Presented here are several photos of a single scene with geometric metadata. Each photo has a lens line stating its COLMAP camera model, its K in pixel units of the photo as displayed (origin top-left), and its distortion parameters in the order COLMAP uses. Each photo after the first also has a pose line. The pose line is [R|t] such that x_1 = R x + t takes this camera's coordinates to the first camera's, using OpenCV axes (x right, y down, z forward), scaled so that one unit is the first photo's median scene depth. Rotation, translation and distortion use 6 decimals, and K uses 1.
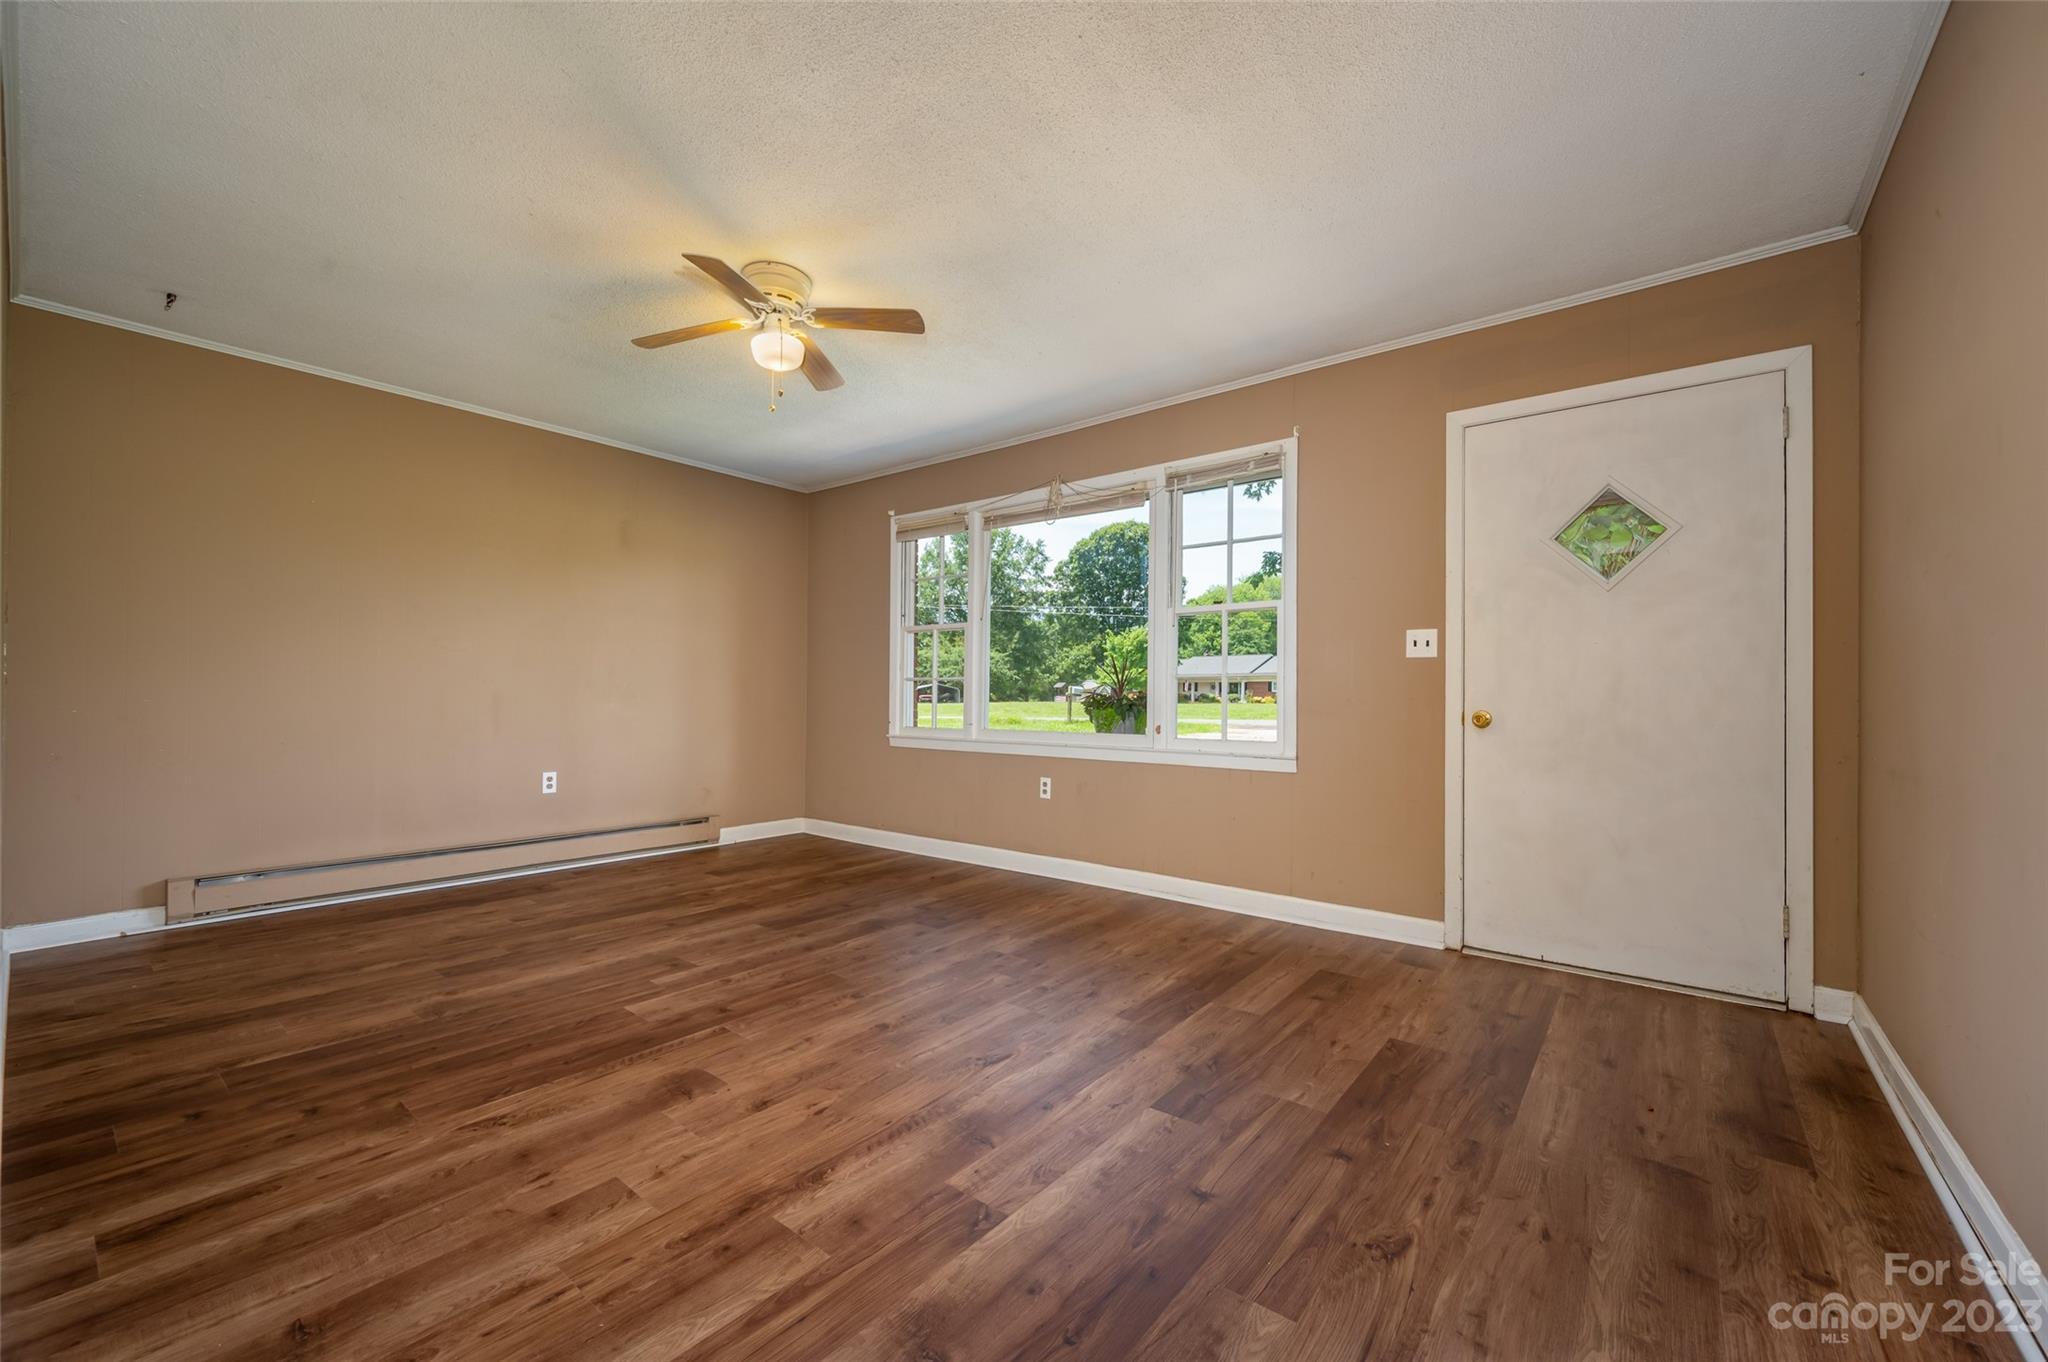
lens RADIAL K [[803.6, 0, 1030.4], [0, 803.6, 689.8], [0, 0, 1]] dist [0.000429, -0.000589]
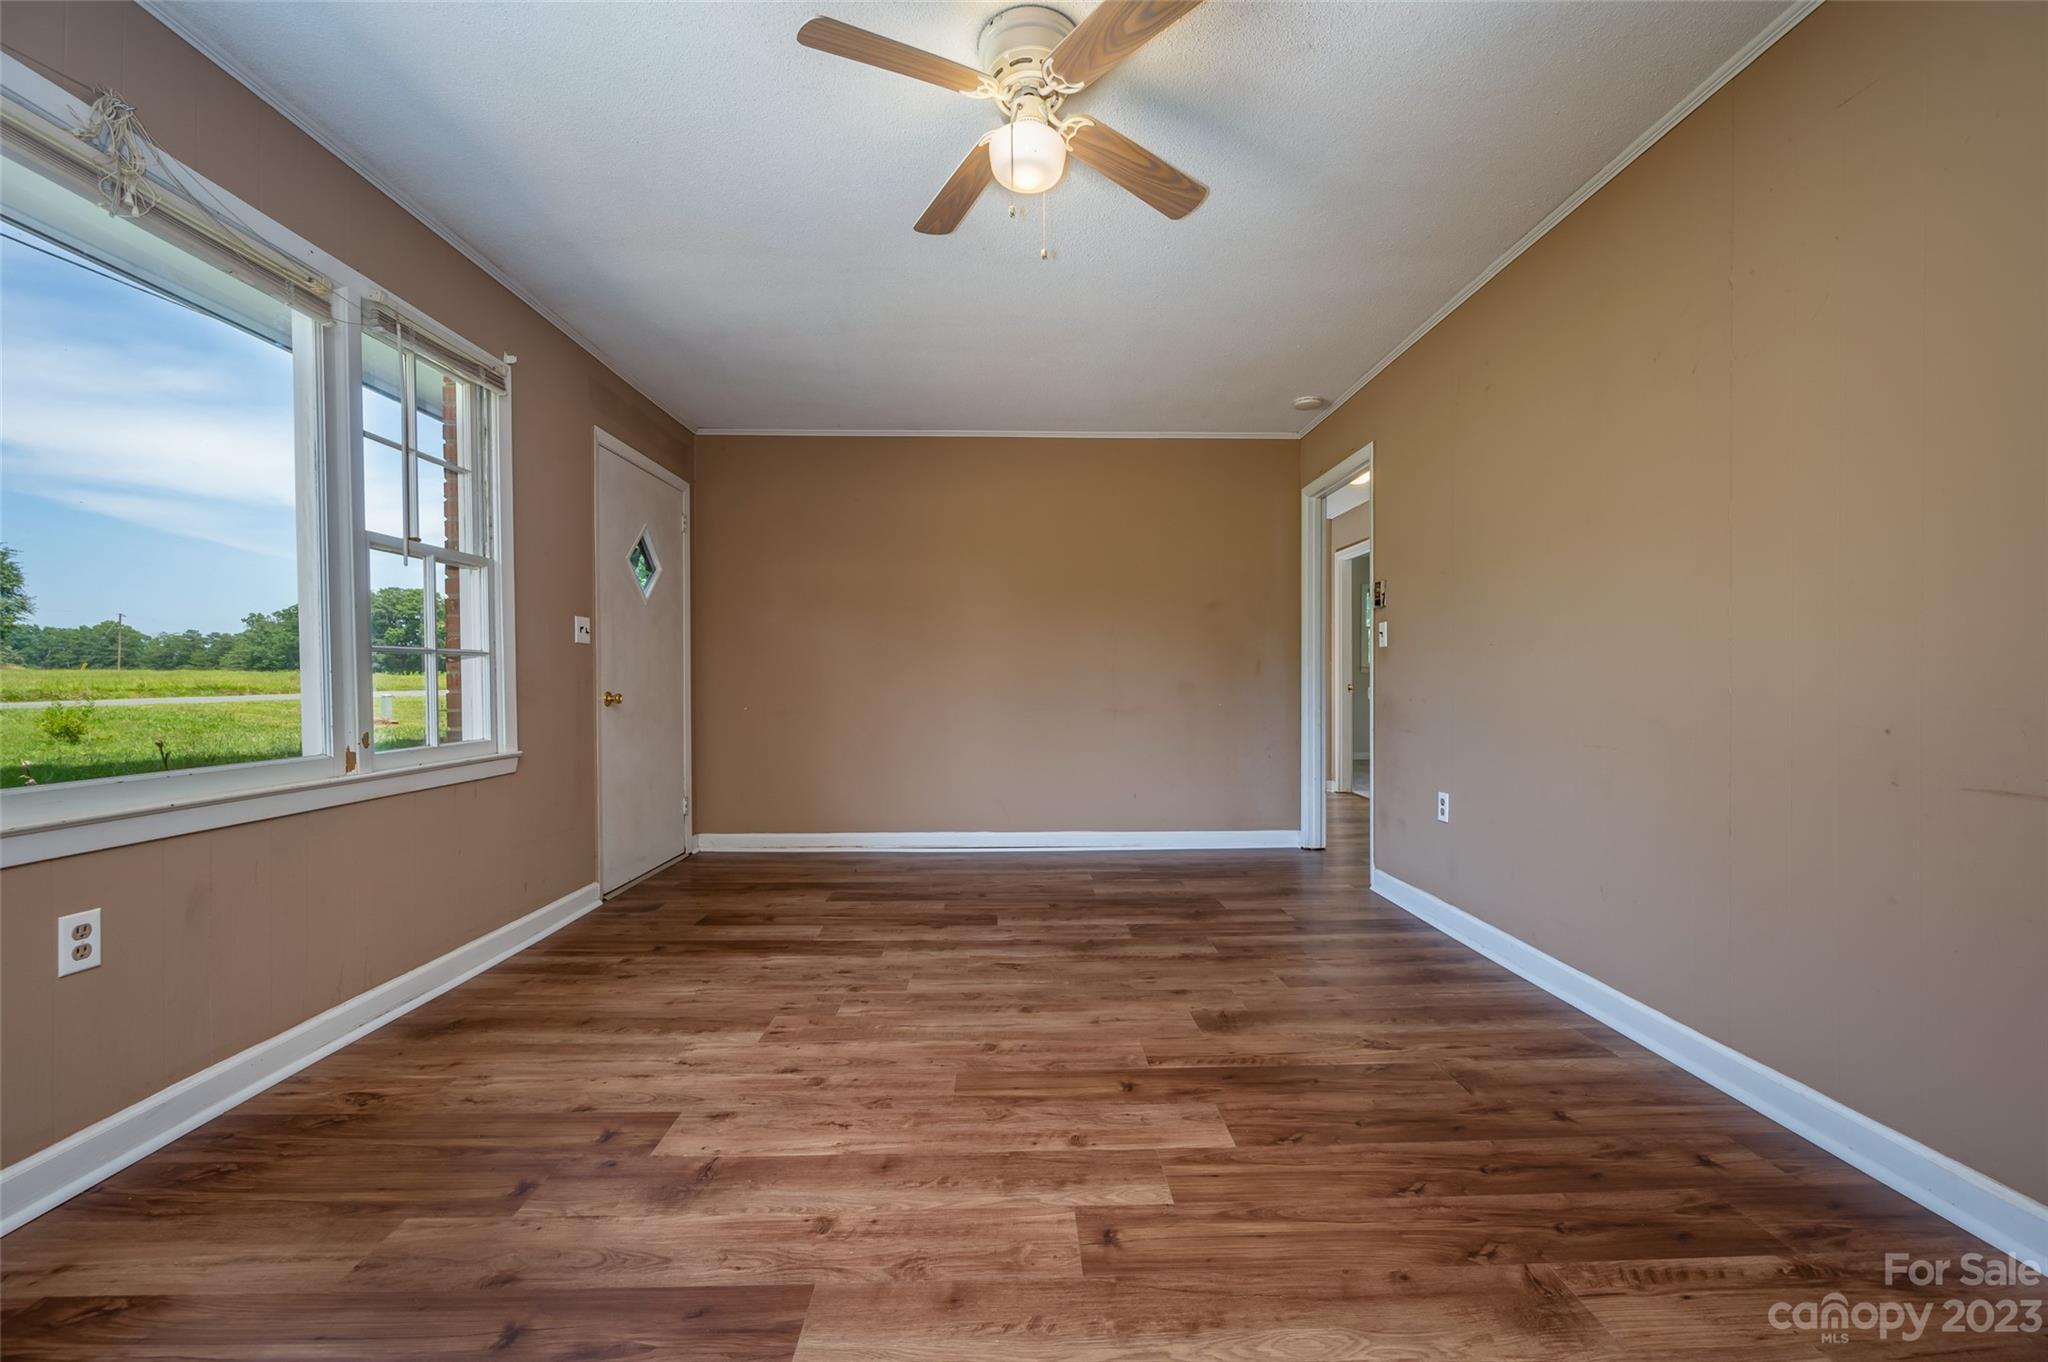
lens RADIAL K [[803.6, 0, 1030.4], [0, 803.6, 689.8], [0, 0, 1]] dist [0.000429, -0.000589]
pose [[-0.642868, -0.013030, 0.765866, -0.931693], [-0.004248, 0.999901, 0.013446, 0.006179], [-0.765965, 0.005391, -0.642859, 1.607283]]
